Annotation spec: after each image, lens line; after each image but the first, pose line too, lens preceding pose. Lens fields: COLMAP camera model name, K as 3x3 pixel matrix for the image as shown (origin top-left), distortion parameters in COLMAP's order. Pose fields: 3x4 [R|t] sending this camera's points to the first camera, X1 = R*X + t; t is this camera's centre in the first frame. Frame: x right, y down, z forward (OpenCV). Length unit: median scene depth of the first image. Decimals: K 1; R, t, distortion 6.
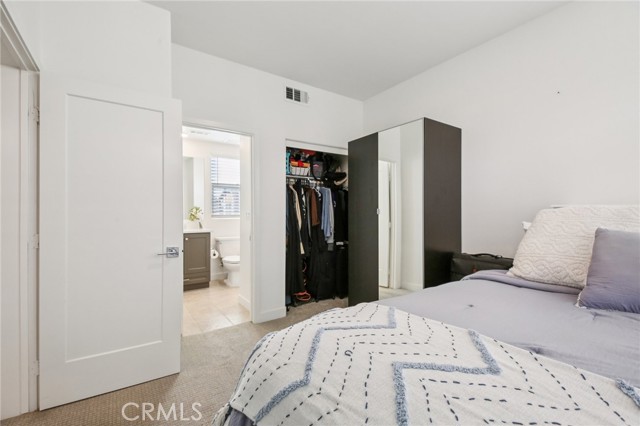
lens RADIAL K [[291.0, 0, 320.5], [0, 291.0, 213.2], [0, 0, 1]] dist [-0.001317, 0.000112]
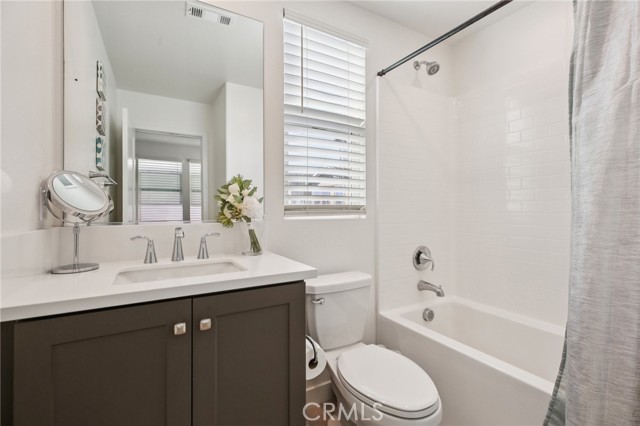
lens RADIAL K [[291.0, 0, 319.5], [0, 291.0, 212.7], [0, 0, 1]] dist [-0.001317, 0.000112]
pose [[0.997388, -0.002798, -0.072171, -0.330083], [0.003560, 0.999939, 0.010440, 0.010320], [0.072137, -0.010669, 0.997338, 0.724143]]
